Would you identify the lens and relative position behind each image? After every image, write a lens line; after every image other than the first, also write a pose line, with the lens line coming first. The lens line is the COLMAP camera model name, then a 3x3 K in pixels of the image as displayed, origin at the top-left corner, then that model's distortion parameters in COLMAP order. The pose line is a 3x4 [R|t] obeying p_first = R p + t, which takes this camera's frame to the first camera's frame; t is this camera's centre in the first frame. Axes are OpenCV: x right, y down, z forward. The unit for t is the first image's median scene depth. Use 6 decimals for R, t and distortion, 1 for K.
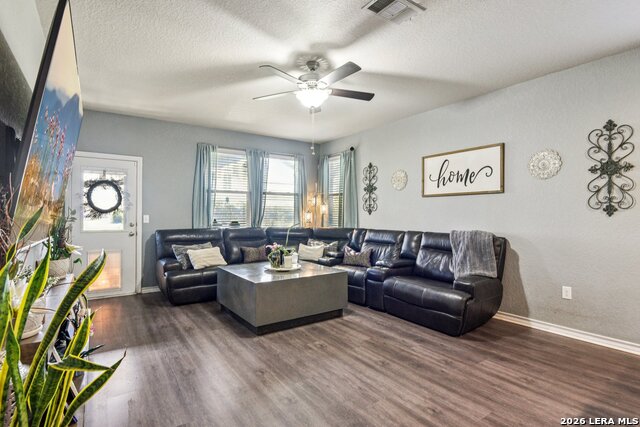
lens RADIAL K [[320.5, 0, 320.0], [0, 320.5, 213.5], [0, 0, 1]] dist [-0.002118, -0.001390]
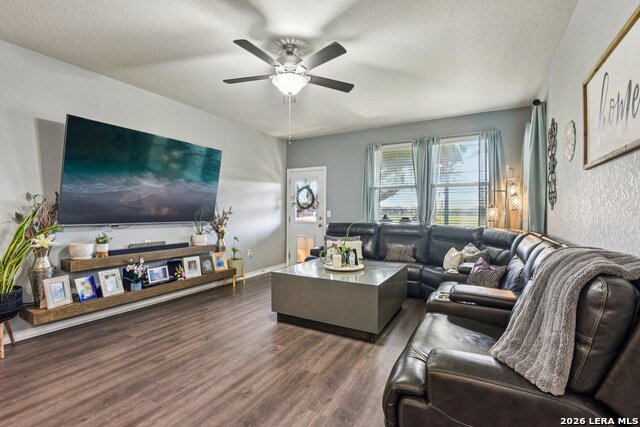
lens RADIAL K [[295.2, 0, 317.4], [0, 295.2, 215.8], [0, 0, 1]] dist [-0.000188, -0.010943]
pose [[0.426857, 0.015028, -0.904194, 0.531233], [0.002716, 0.999836, 0.017900, 0.003092], [0.904315, -0.010097, 0.426746, 0.479798]]
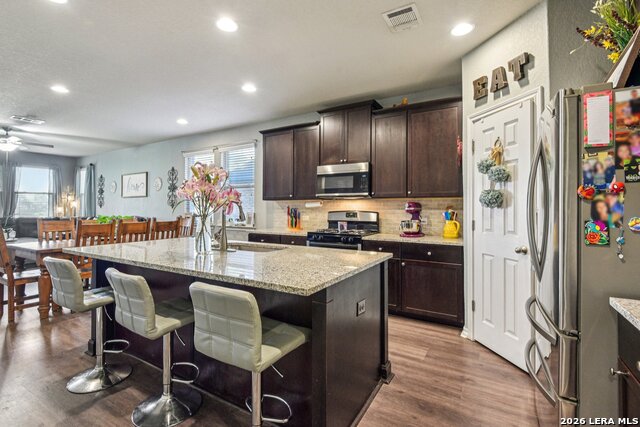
lens RADIAL K [[300.5, 0, 321.7], [0, 300.5, 204.2], [0, 0, 1]] dist [-0.000478, -0.000060]
pose [[0.913185, 0.001711, 0.407541, 0.641913], [0.001951, 0.999961, -0.008569, -0.000118], [-0.407540, 0.008620, 0.913147, -0.923621]]
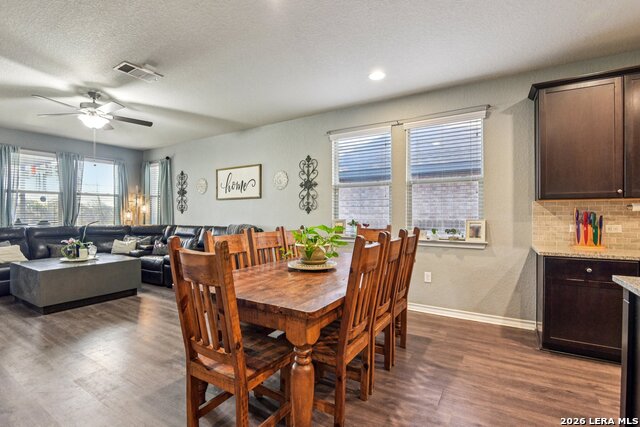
lens RADIAL K [[295.2, 0, 317.4], [0, 295.2, 215.8], [0, 0, 1]] dist [-0.000188, -0.010943]
pose [[0.919426, -0.007402, 0.393195, 0.222289], [0.003463, 0.999936, 0.010729, 0.002319], [-0.393249, -0.008503, 0.919393, -0.278473]]
